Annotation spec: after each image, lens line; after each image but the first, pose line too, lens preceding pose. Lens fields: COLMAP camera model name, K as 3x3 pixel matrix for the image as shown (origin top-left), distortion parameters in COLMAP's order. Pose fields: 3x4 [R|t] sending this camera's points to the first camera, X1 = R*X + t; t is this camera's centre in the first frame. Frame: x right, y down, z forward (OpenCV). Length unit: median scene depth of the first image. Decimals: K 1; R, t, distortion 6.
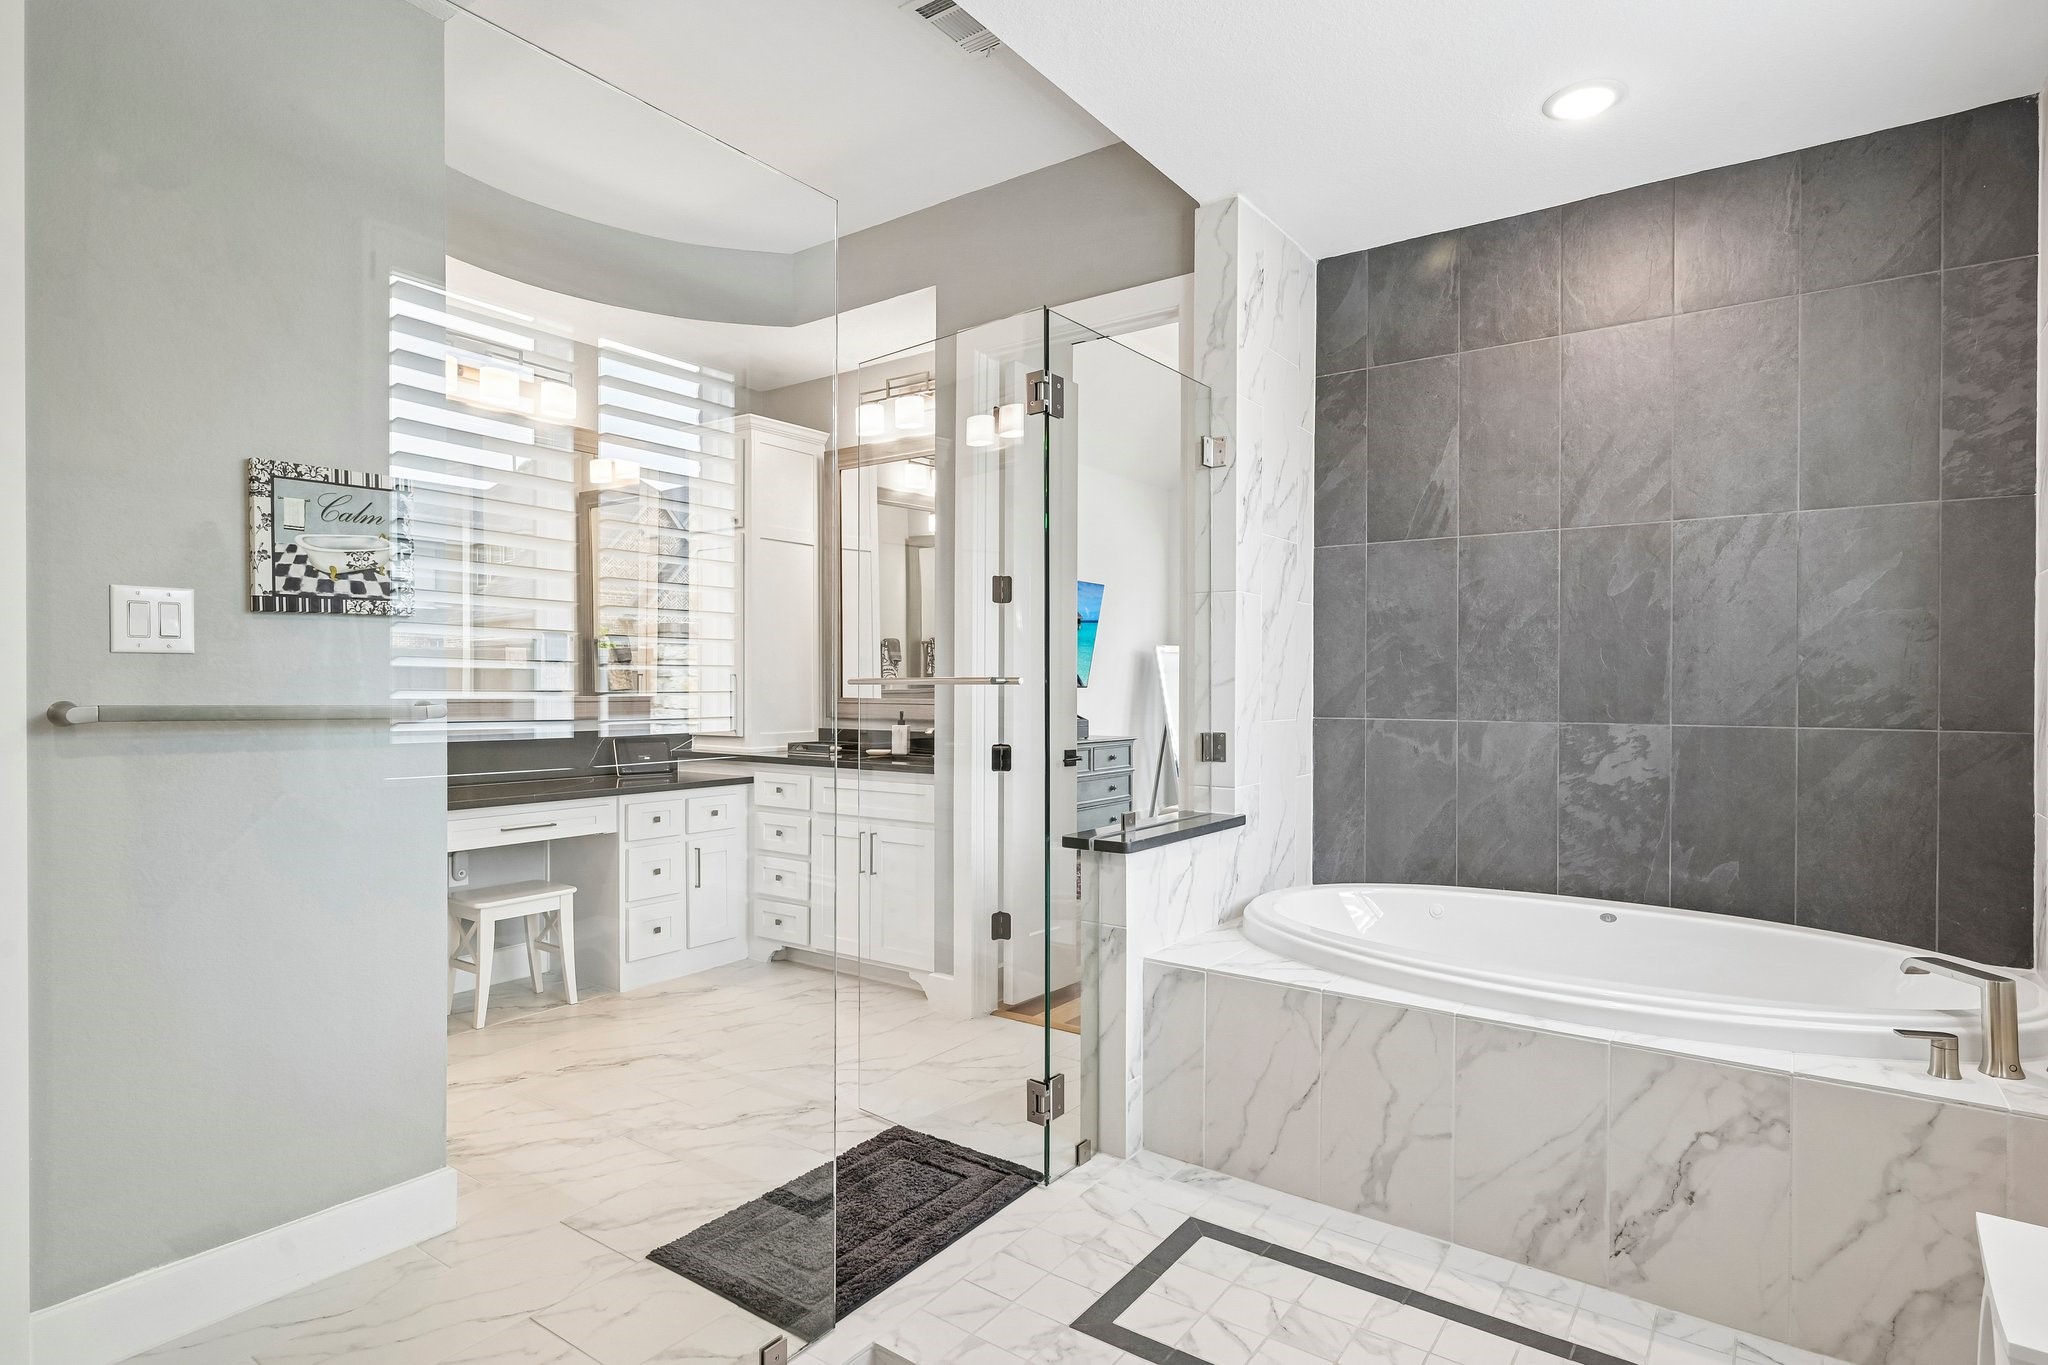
lens RADIAL K [[1056.9, 0, 1026.1], [0, 1056.9, 687.2], [0, 0, 1]] dist [-0.000965, 0.000185]
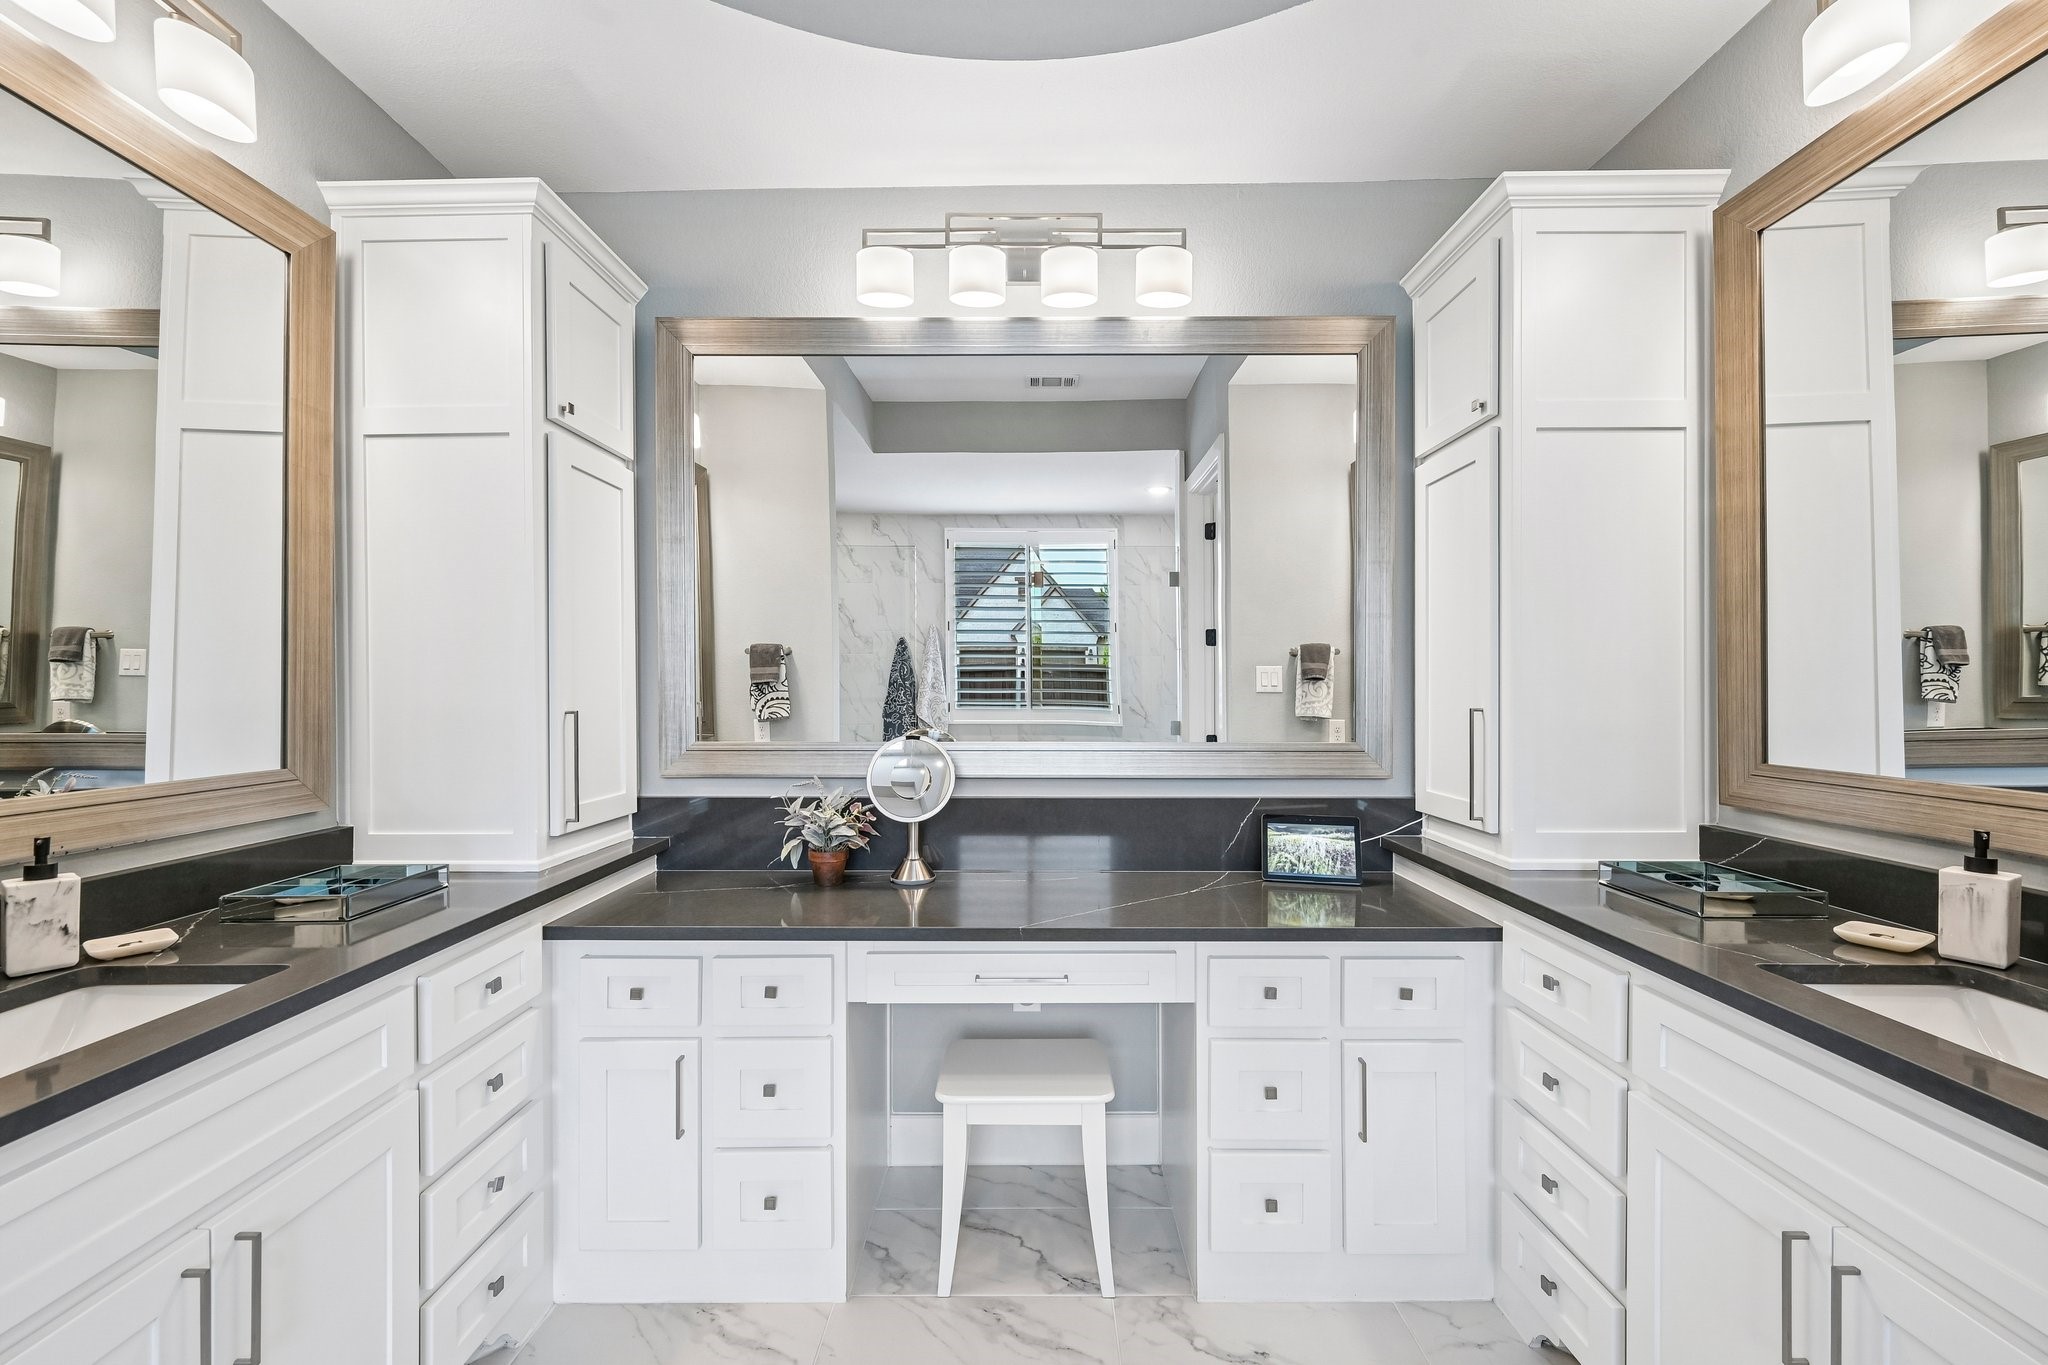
lens RADIAL K [[827.6, 0, 1024.1], [0, 827.6, 689.0], [0, 0, 1]] dist [0.003455, 0.000374]
pose [[0.571305, -0.000470, -0.820738, -0.070549], [0.000606, 1.000000, -0.000150, -0.021178], [0.820738, -0.000411, 0.571305, 0.565353]]
